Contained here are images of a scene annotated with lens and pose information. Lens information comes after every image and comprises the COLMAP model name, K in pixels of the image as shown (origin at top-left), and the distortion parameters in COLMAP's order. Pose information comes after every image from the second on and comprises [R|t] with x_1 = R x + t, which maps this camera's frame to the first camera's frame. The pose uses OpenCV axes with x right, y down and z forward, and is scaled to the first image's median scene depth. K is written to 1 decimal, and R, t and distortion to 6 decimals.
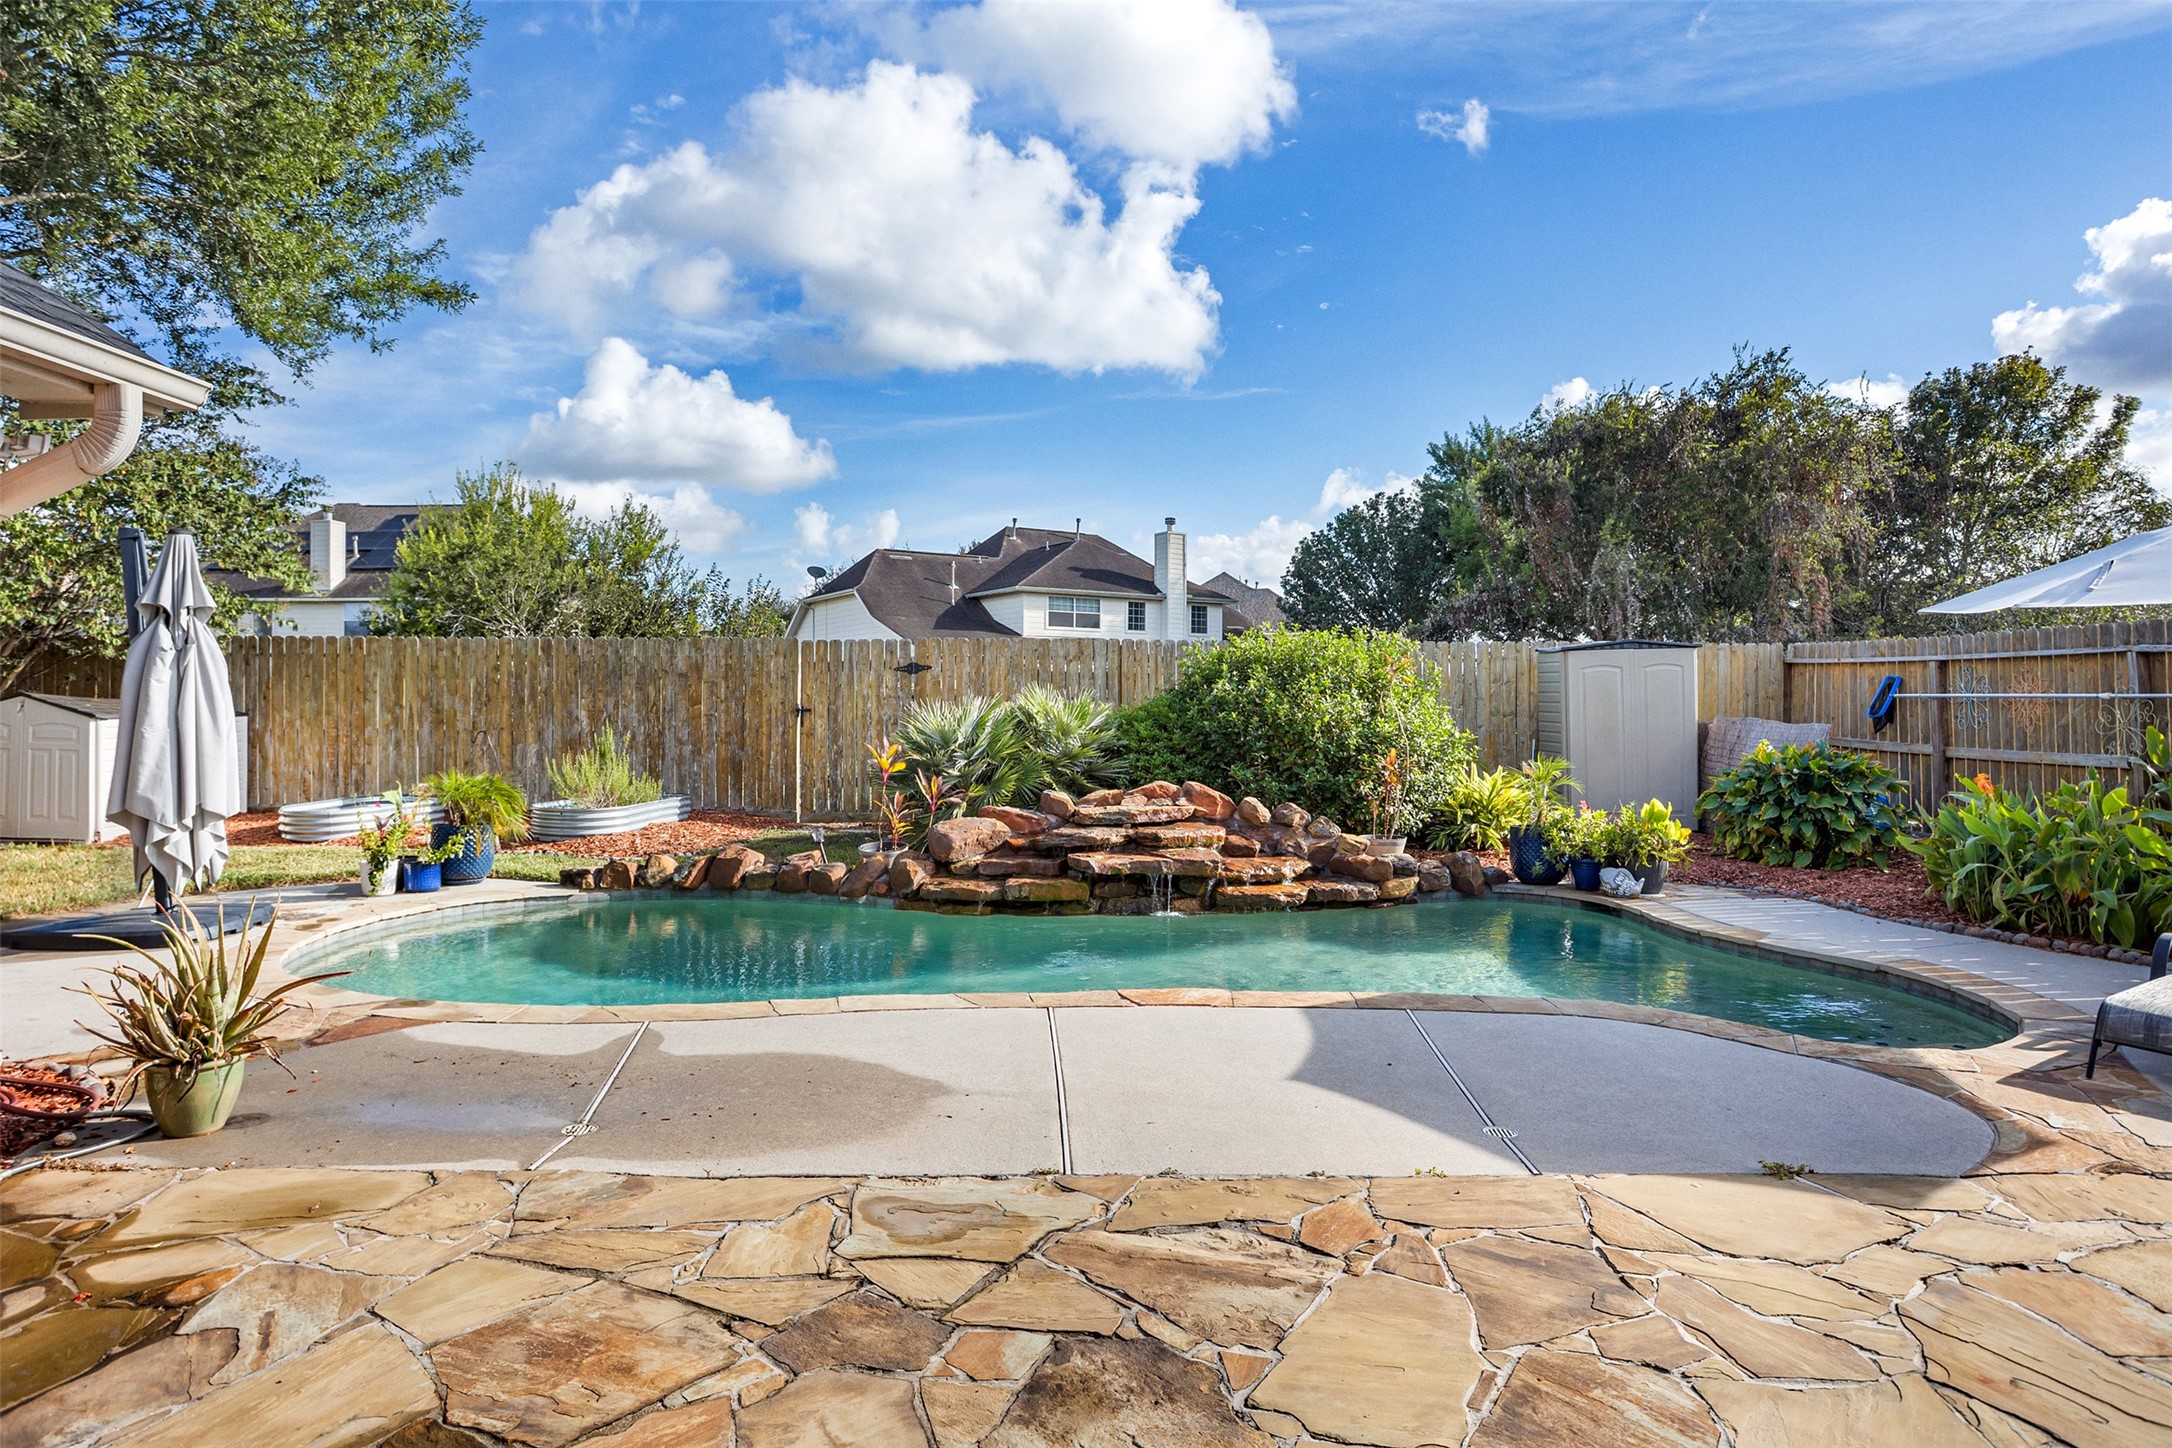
lens RADIAL K [[1314.3, 0, 1085.3], [0, 1314.3, 719.0], [0, 0, 1]] dist [0.000093, 0.000099]
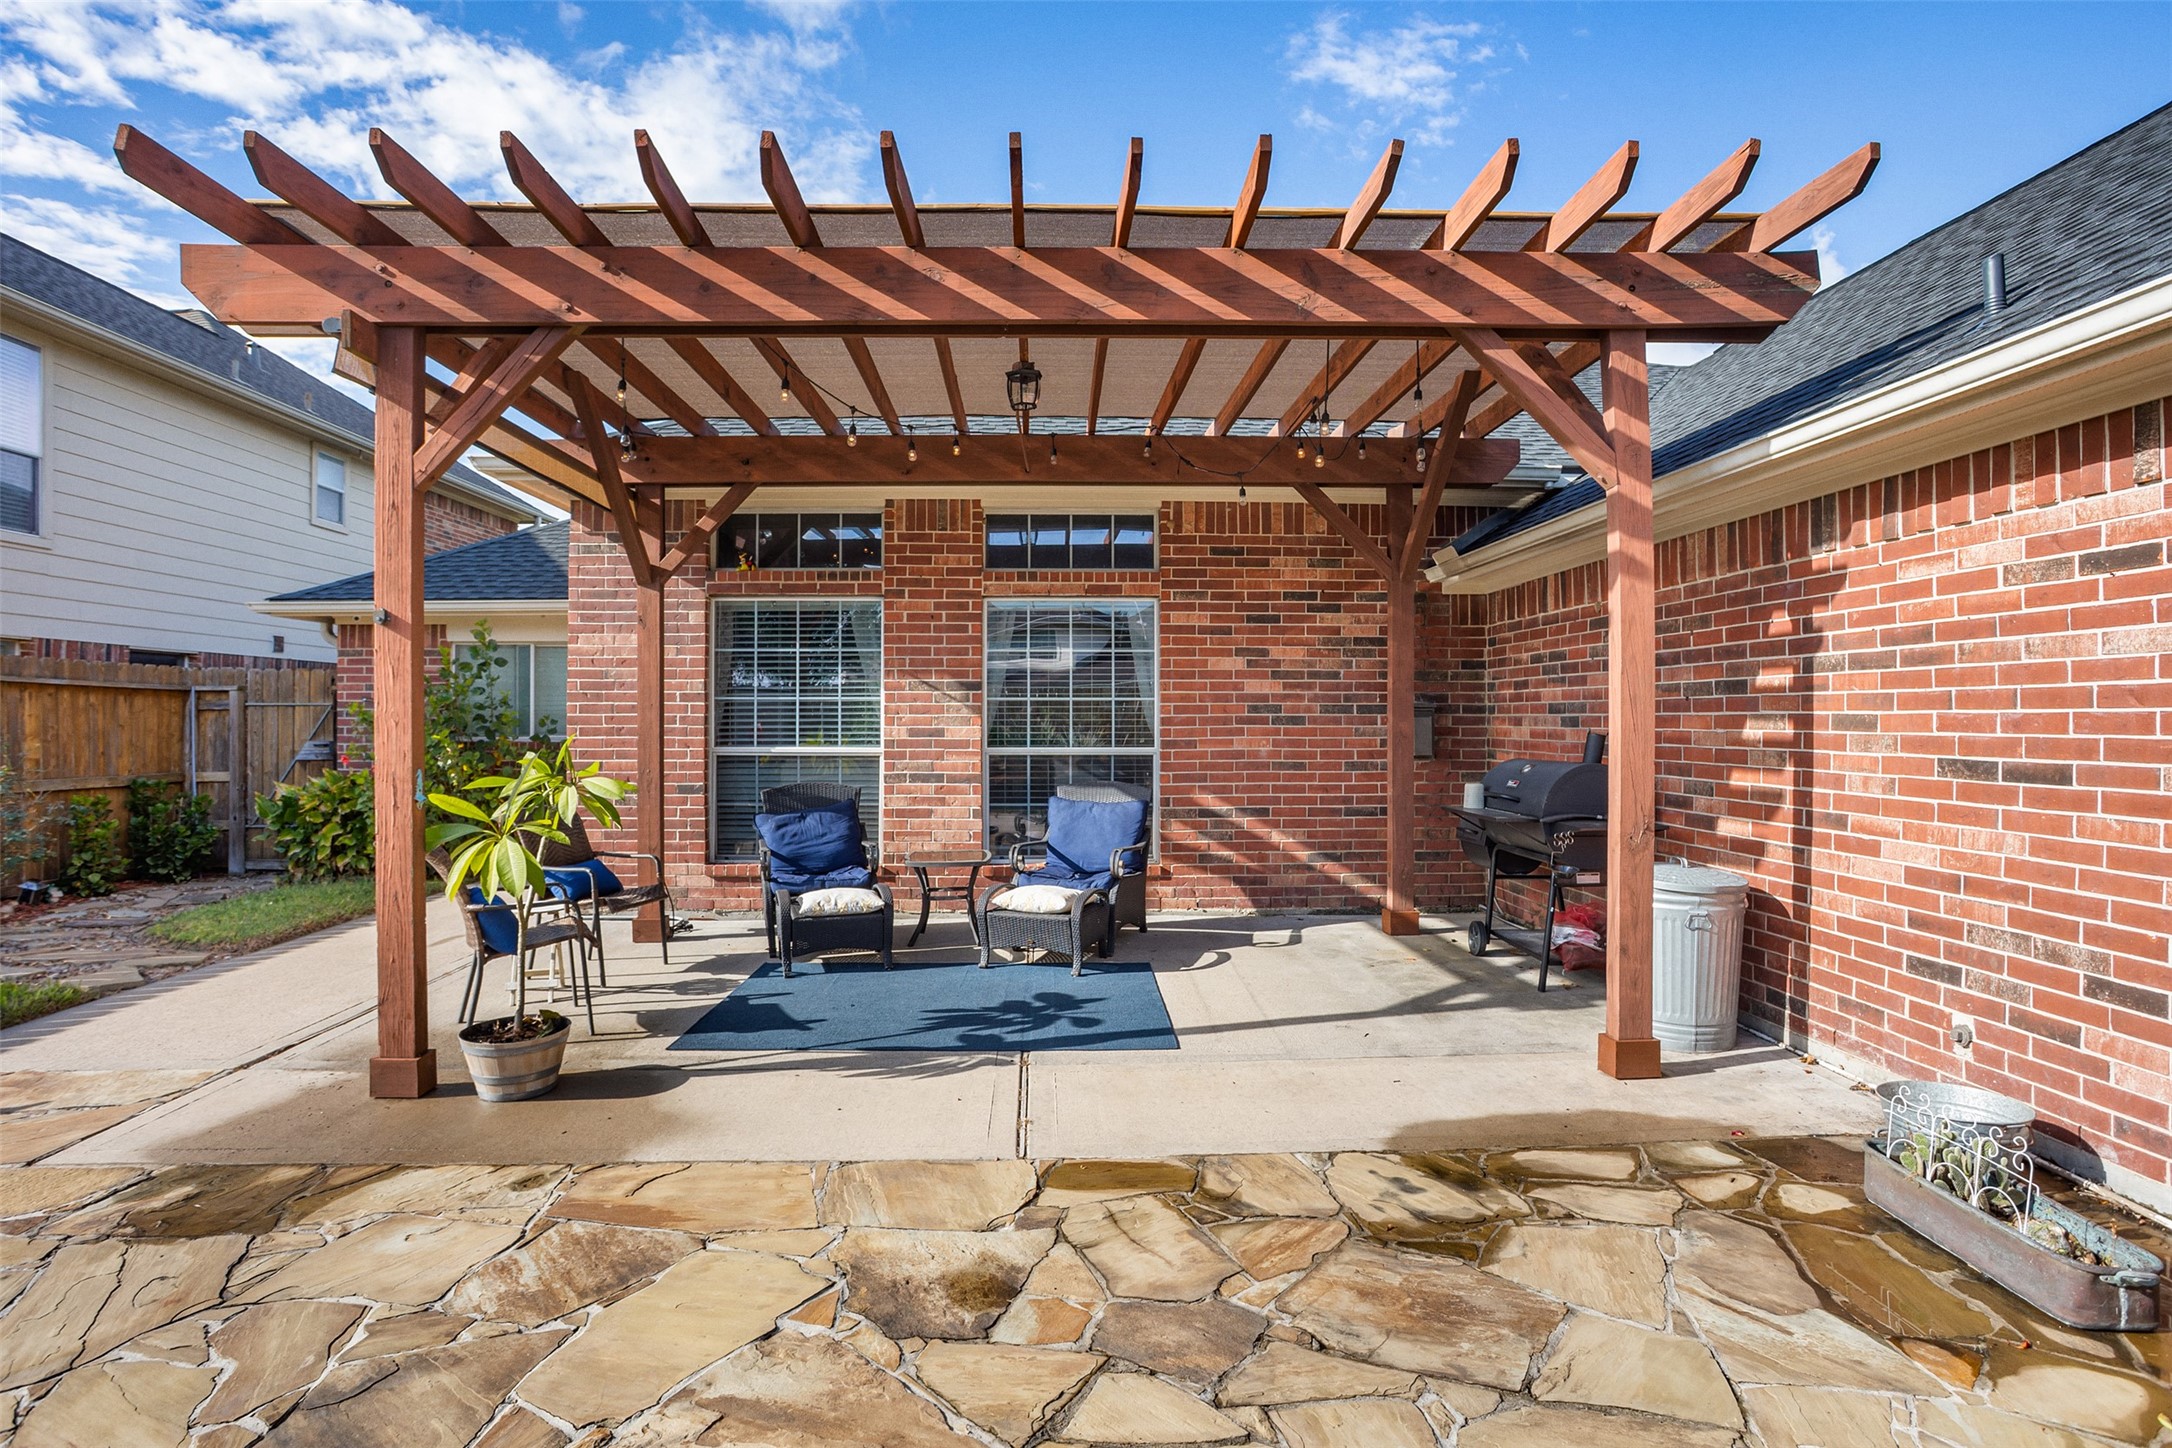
lens RADIAL K [[1104.5, 0, 1087.5], [0, 1104.5, 726.8], [0, 0, 1]] dist [-0.004788, 0.001560]
pose [[-0.999131, -0.002653, -0.041600, -0.061573], [-0.003058, 0.999948, 0.009694, -0.007327], [0.041573, 0.009813, -0.999087, 1.794690]]
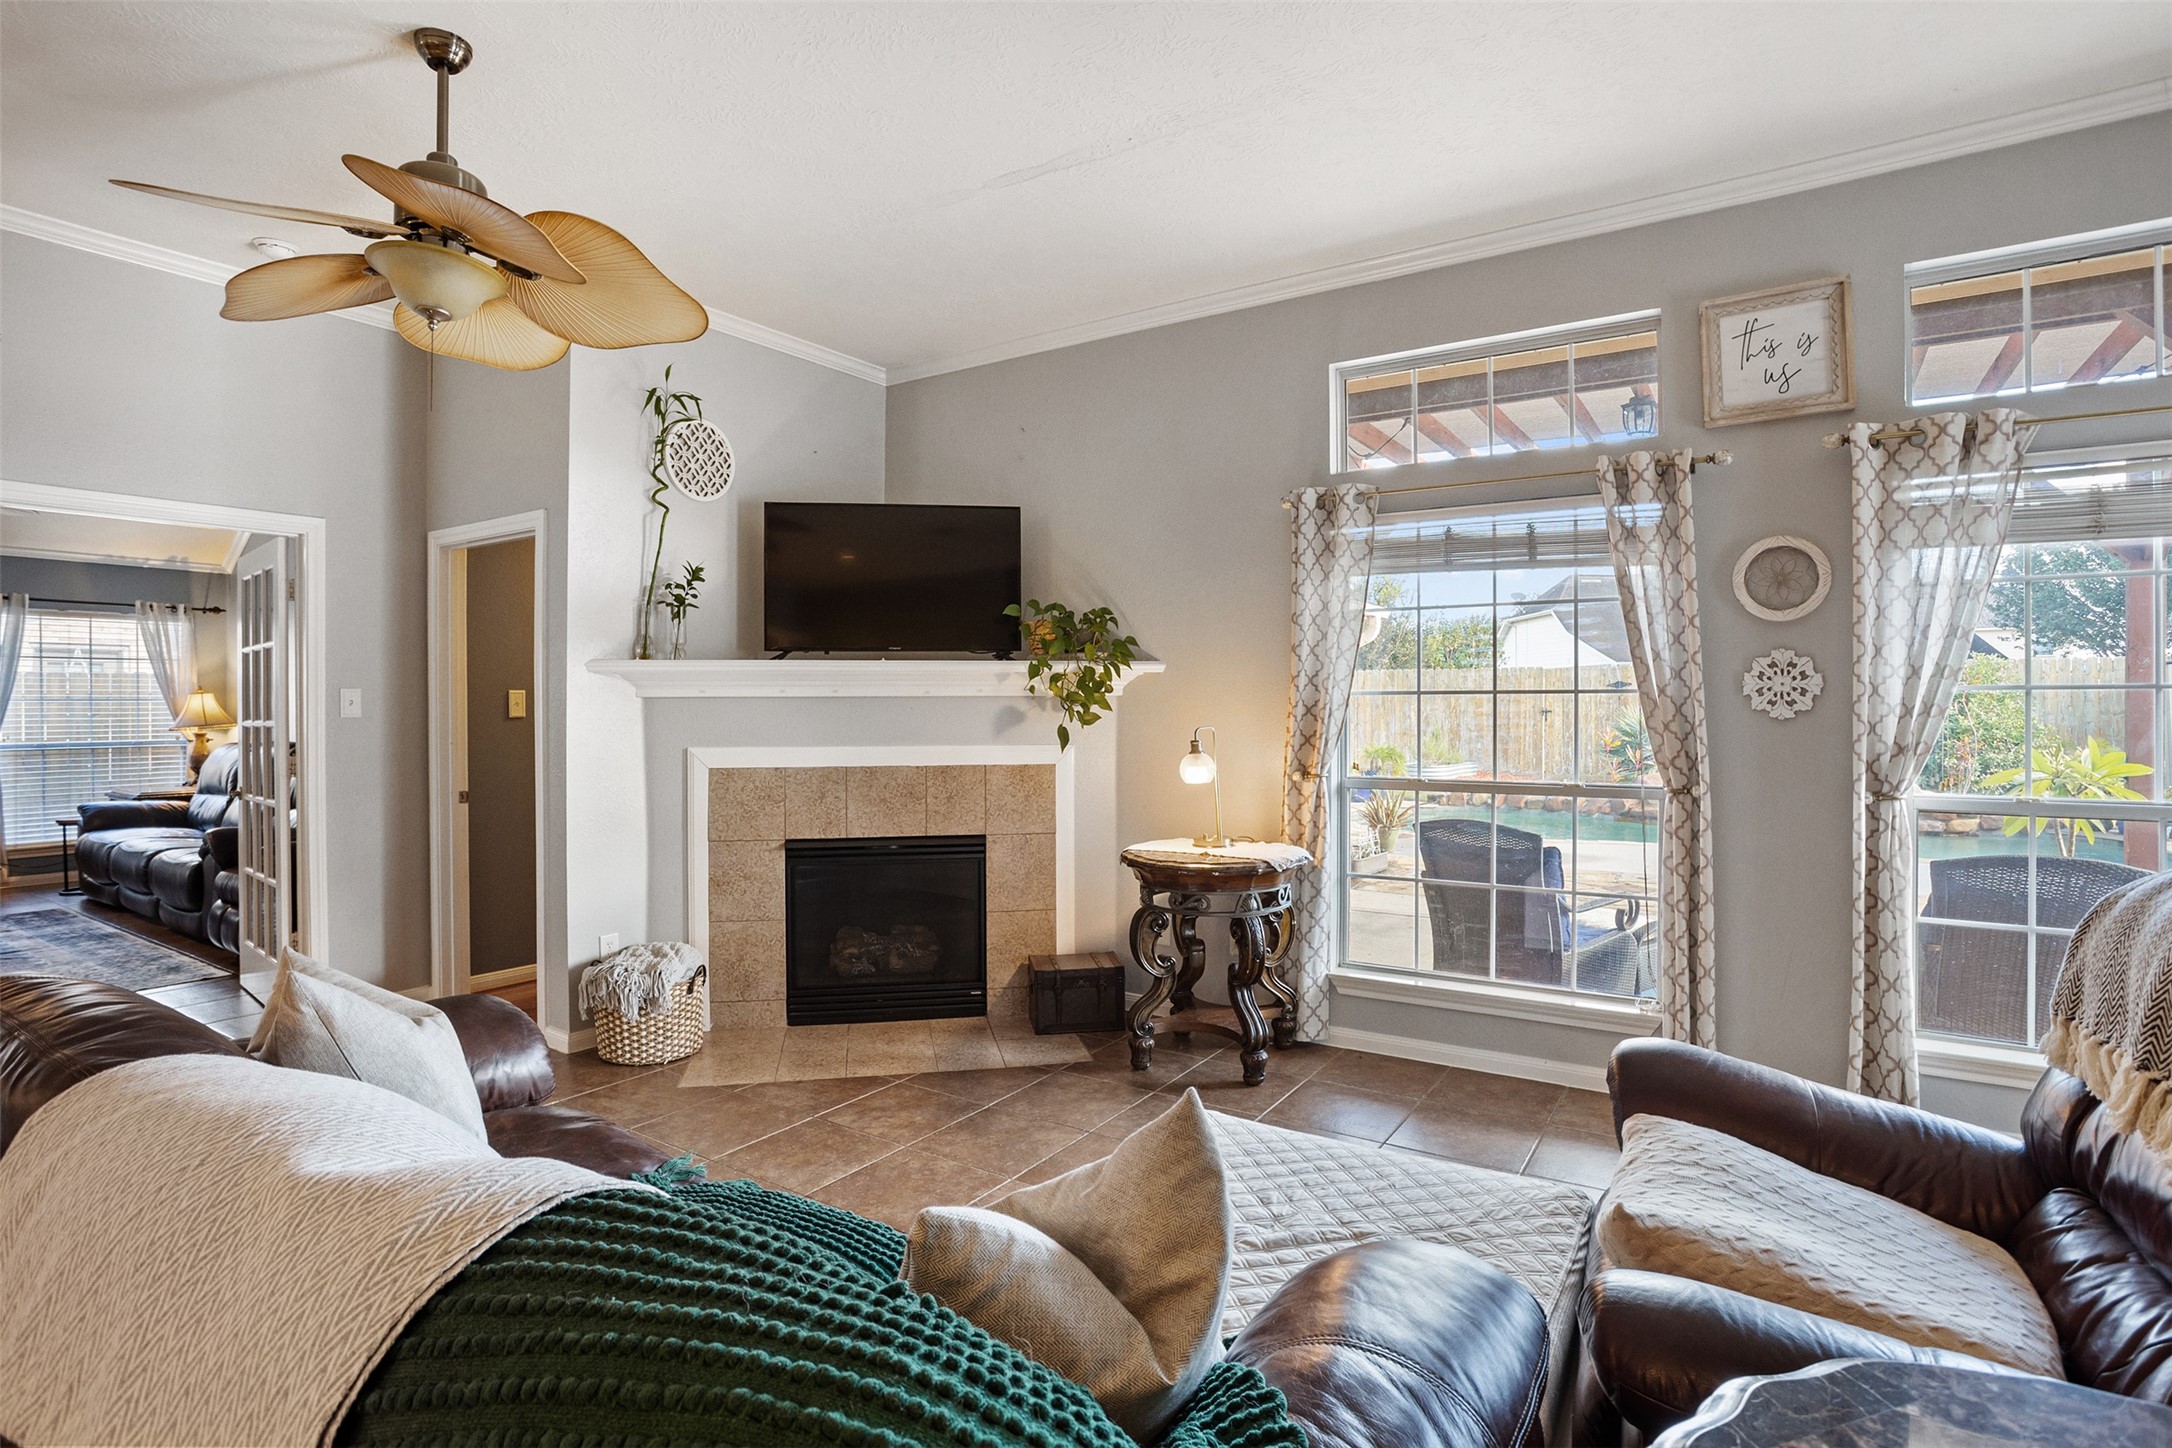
lens RADIAL K [[1104.5, 0, 1089.1], [0, 1104.5, 717.3], [0, 0, 1]] dist [-0.004788, 0.001560]
pose [[0.846404, 0.001621, -0.532539, 0.205664], [0.000022, 0.999995, 0.003078, -0.021152], [0.532542, -0.002617, 0.846400, -2.555026]]
